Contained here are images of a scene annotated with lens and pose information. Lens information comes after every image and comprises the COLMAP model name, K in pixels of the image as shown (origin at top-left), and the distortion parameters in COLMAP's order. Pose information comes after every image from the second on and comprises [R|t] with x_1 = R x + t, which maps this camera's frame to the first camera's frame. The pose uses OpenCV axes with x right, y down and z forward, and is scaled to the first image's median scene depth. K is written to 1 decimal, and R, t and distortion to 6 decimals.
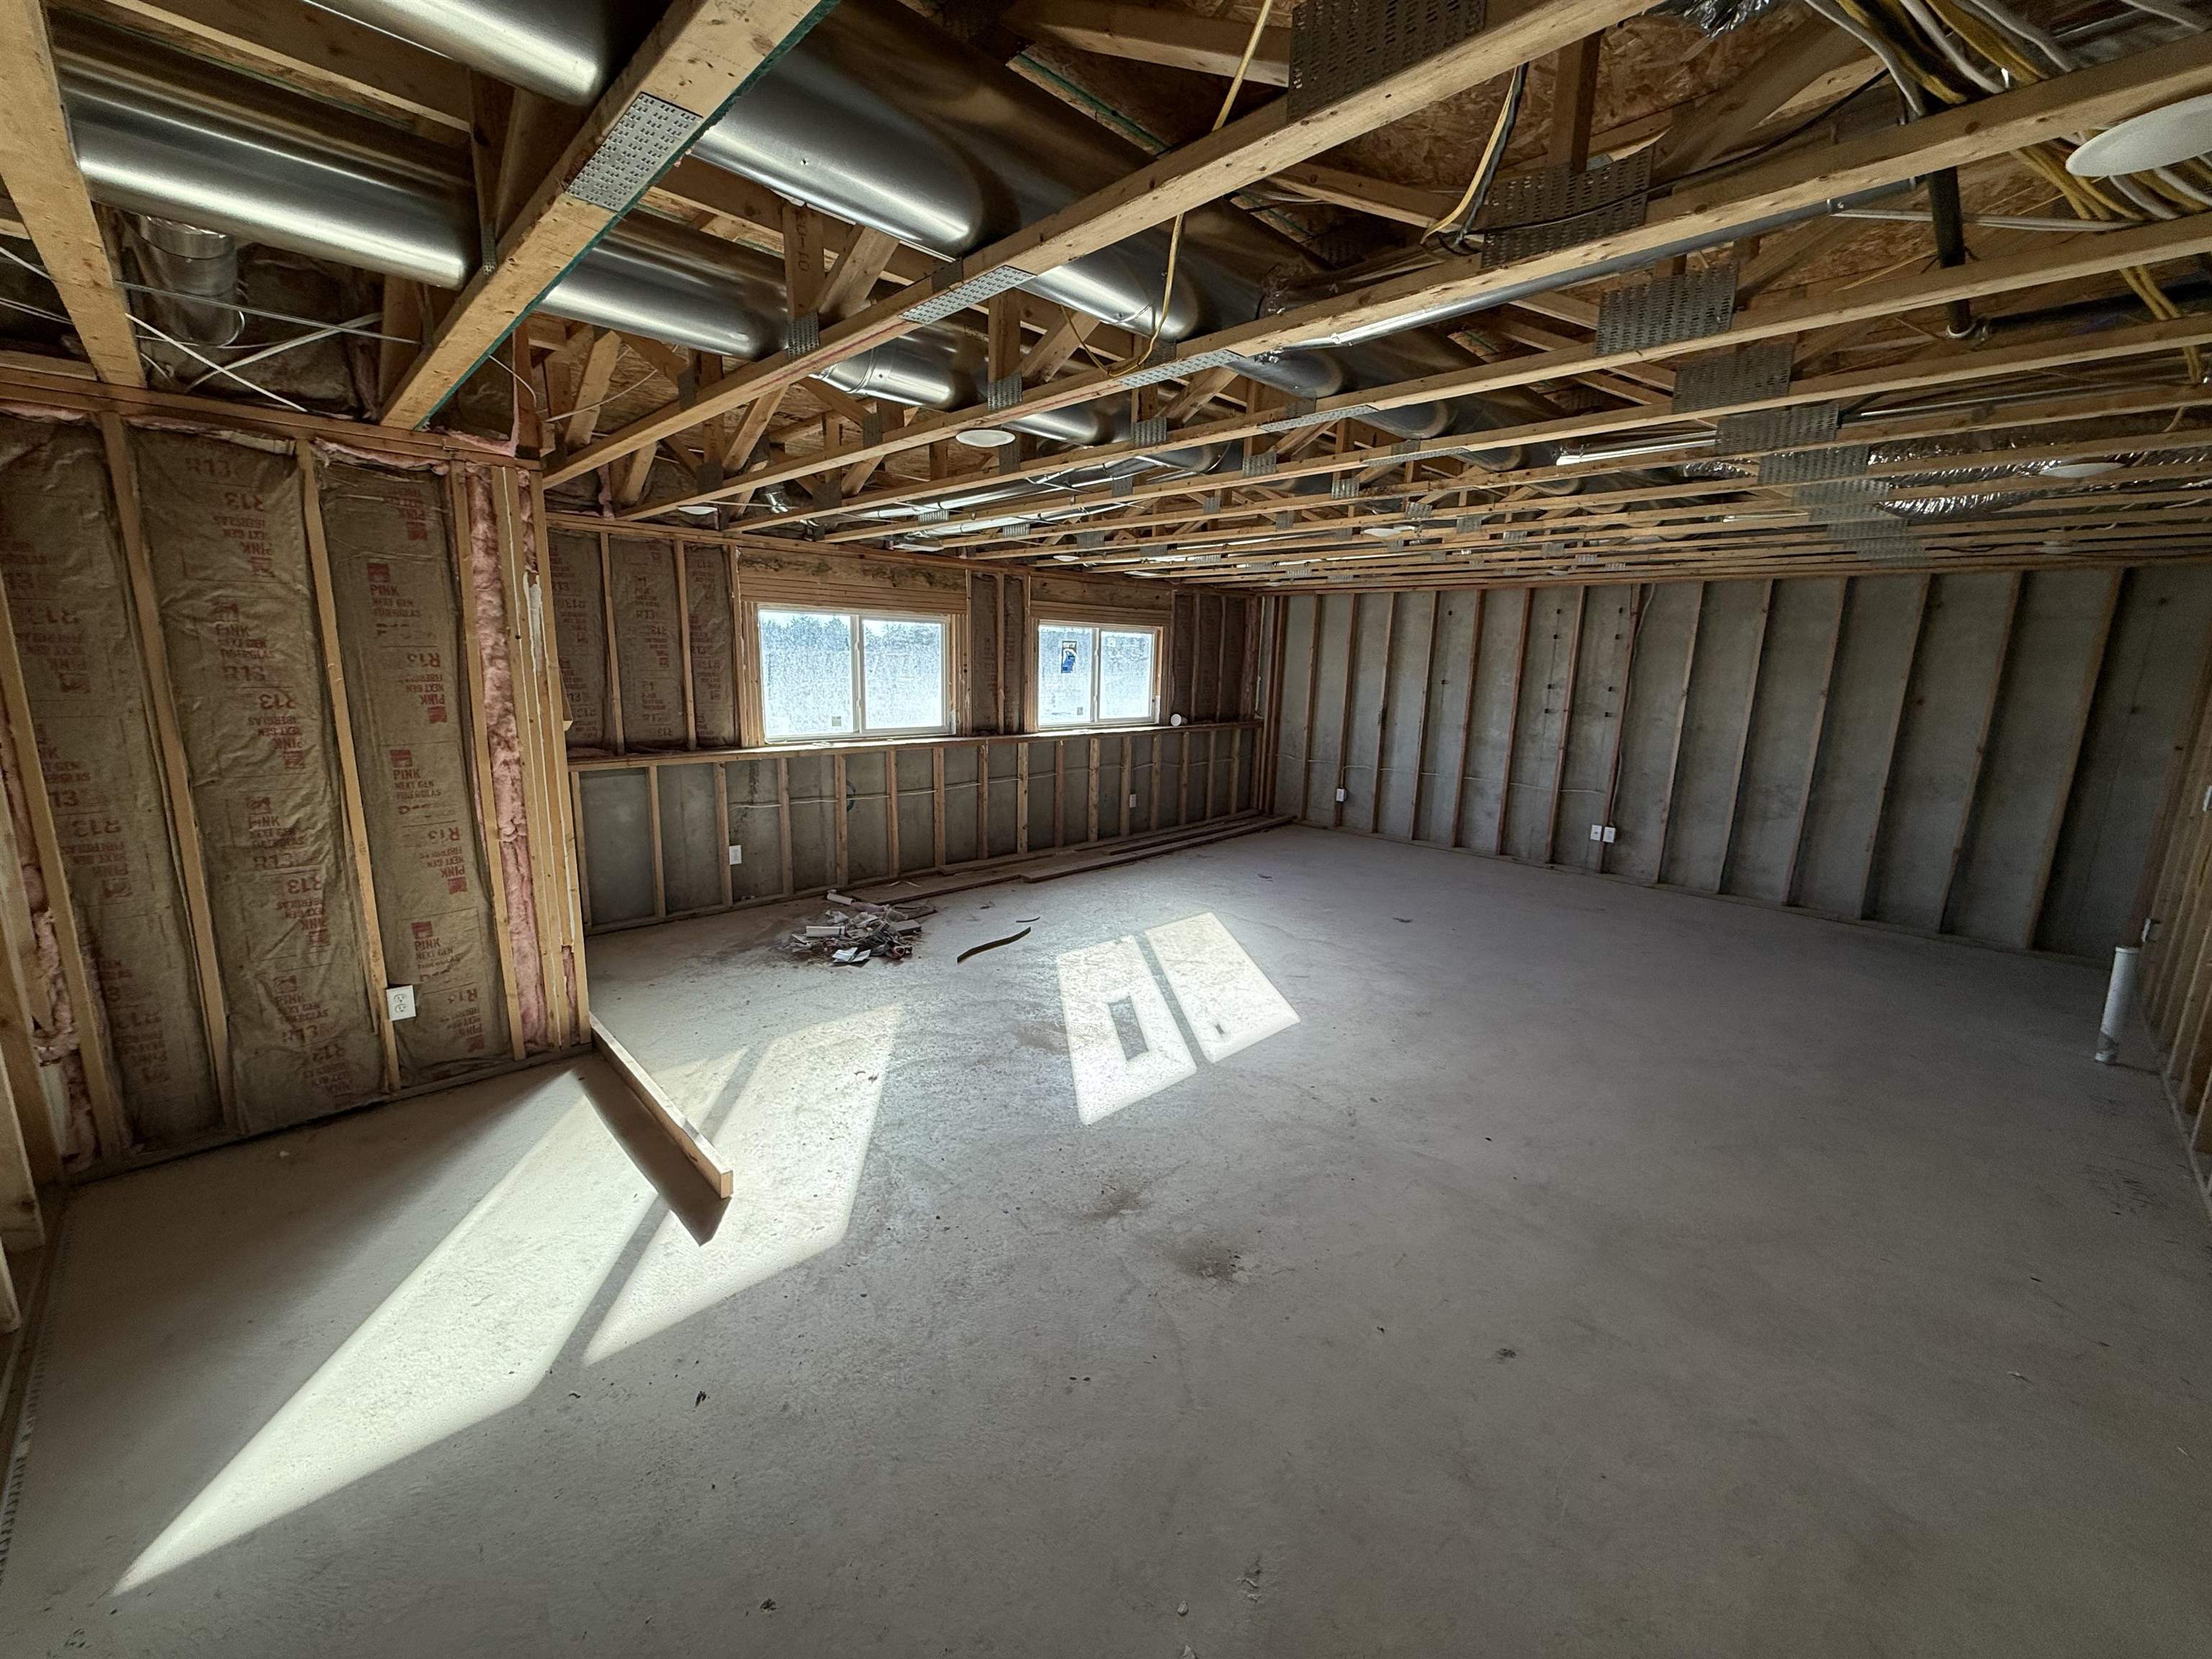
lens RADIAL K [[882.6, 0, 1101.3], [0, 882.6, 833.1], [0, 0, 1]] dist [-0.000787, 0.000136]
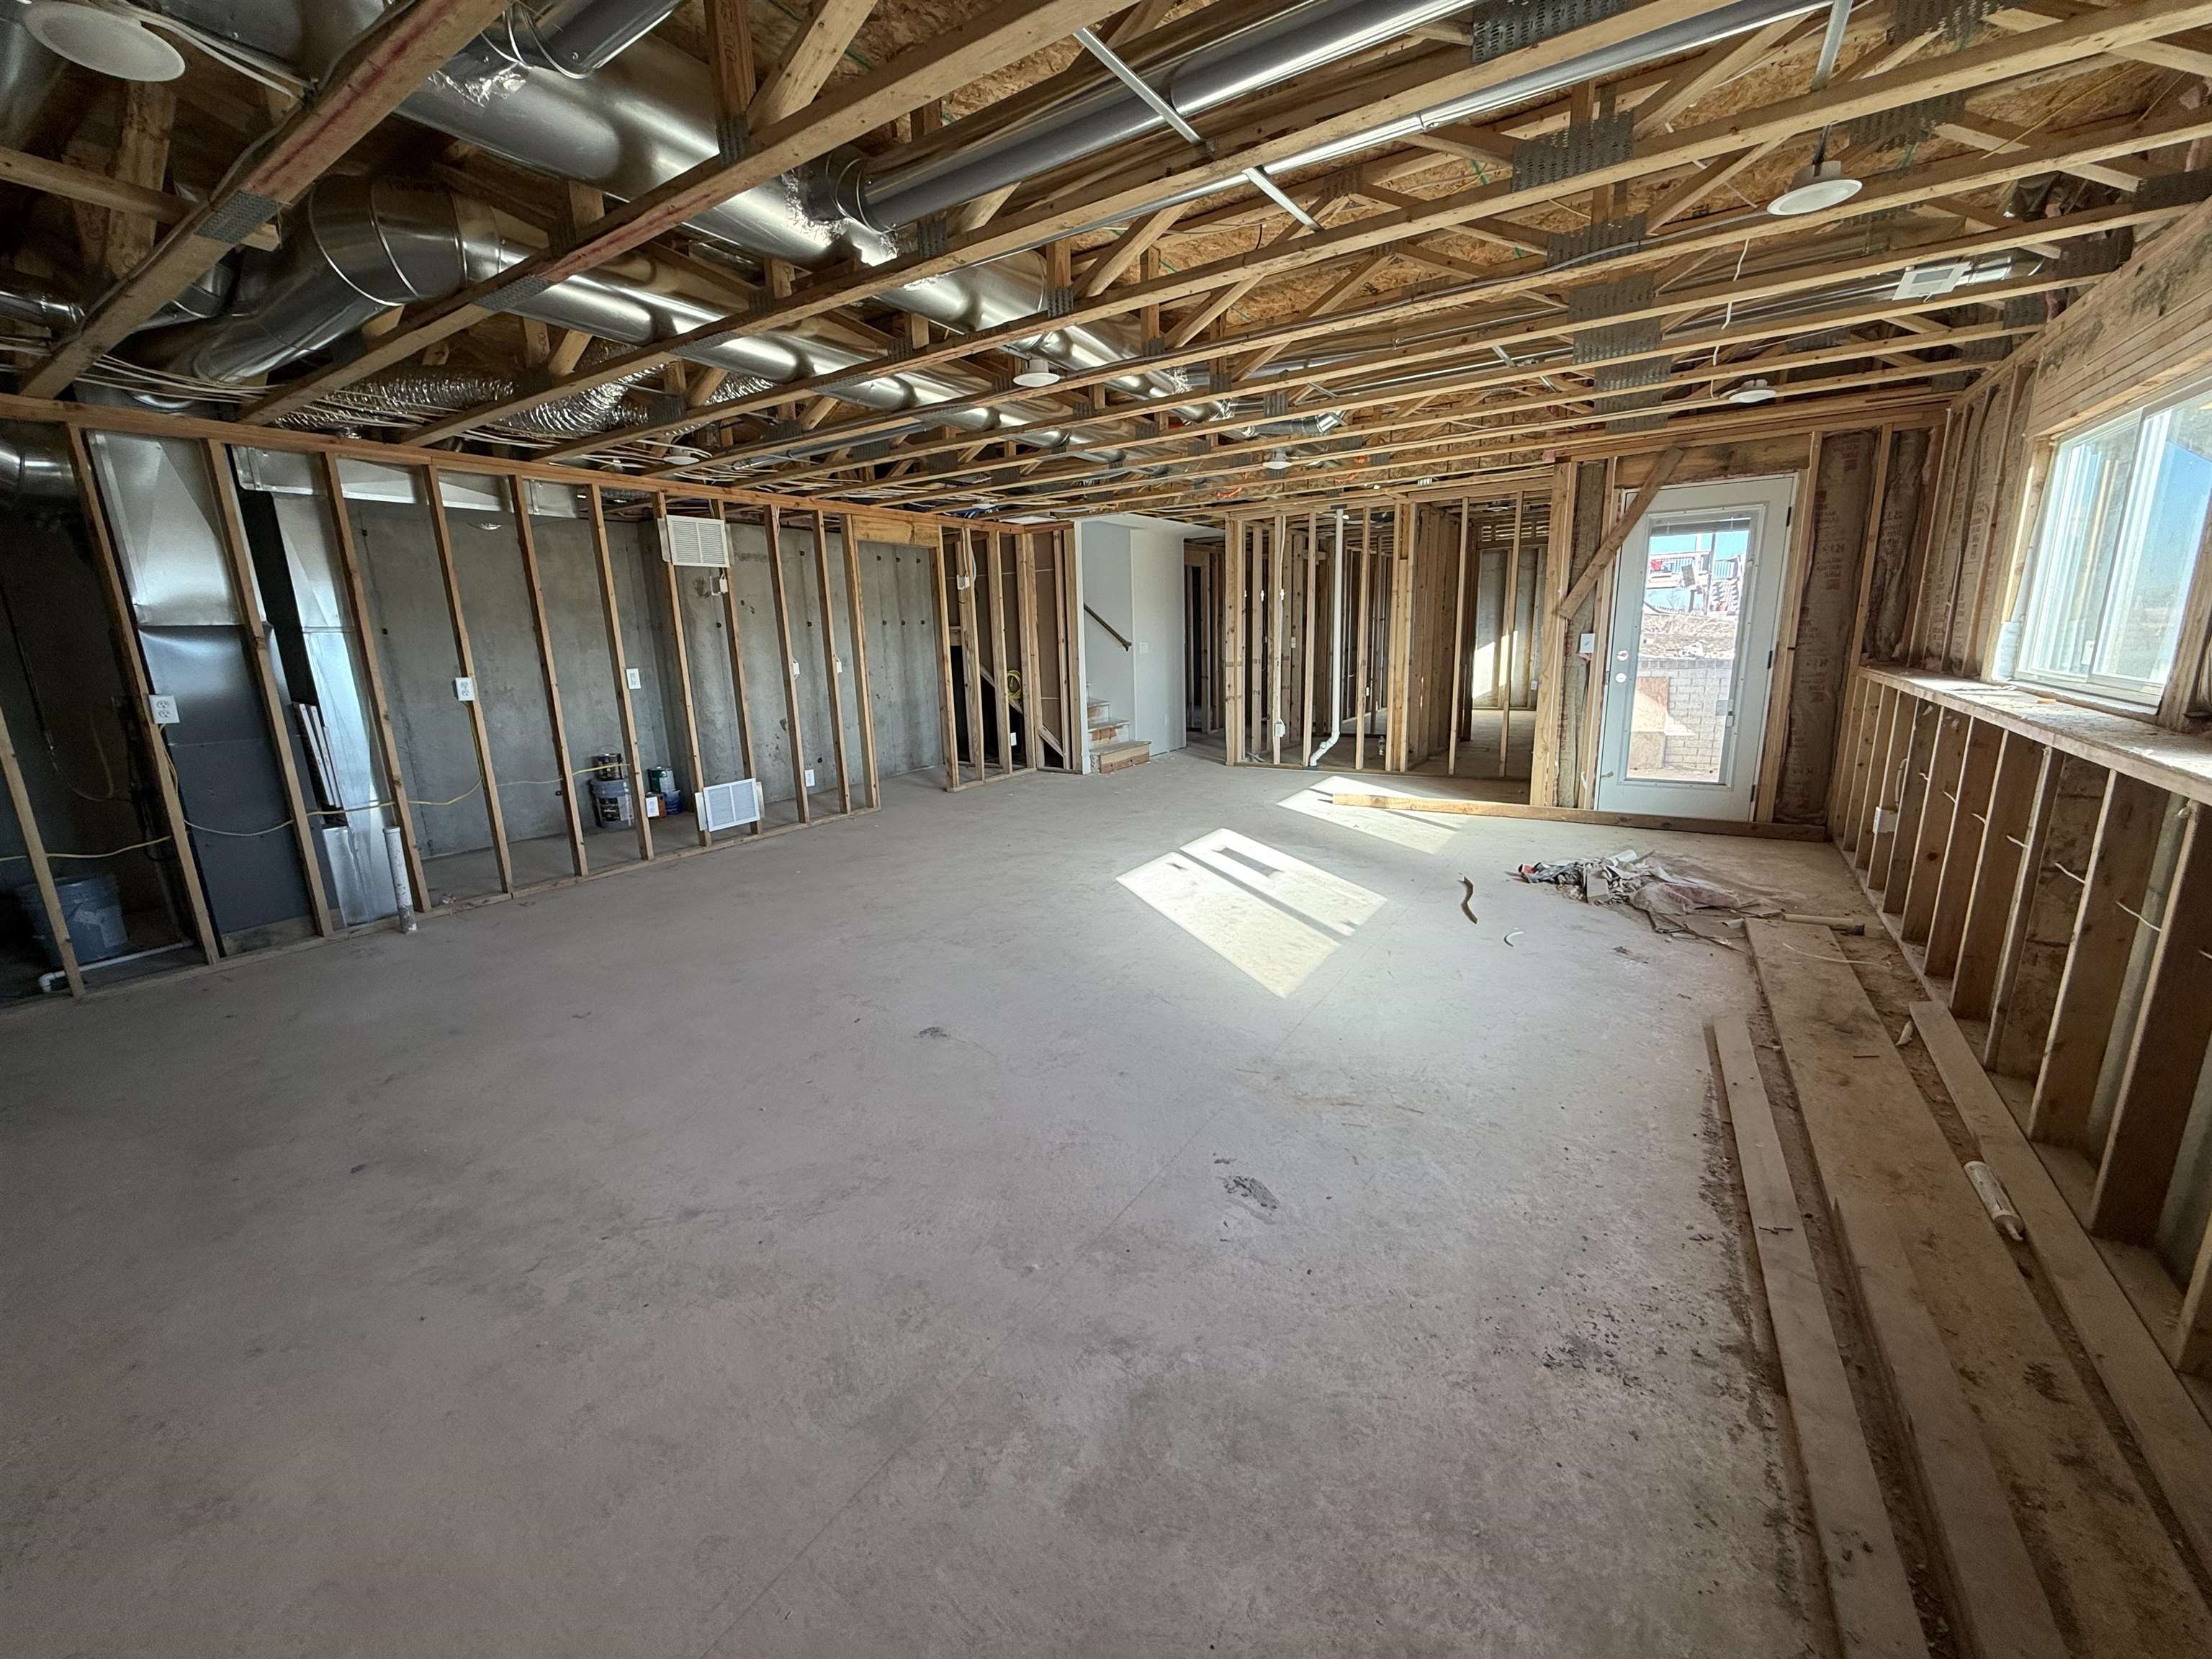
lens RADIAL K [[882.6, 0, 1101.3], [0, 882.6, 833.1], [0, 0, 1]] dist [-0.000787, 0.000136]
pose [[-0.974822, 0.053378, -0.216502, 0.388910], [-0.038762, 0.915580, 0.400264, -0.245904], [0.219590, 0.398578, -0.890458, 1.587662]]
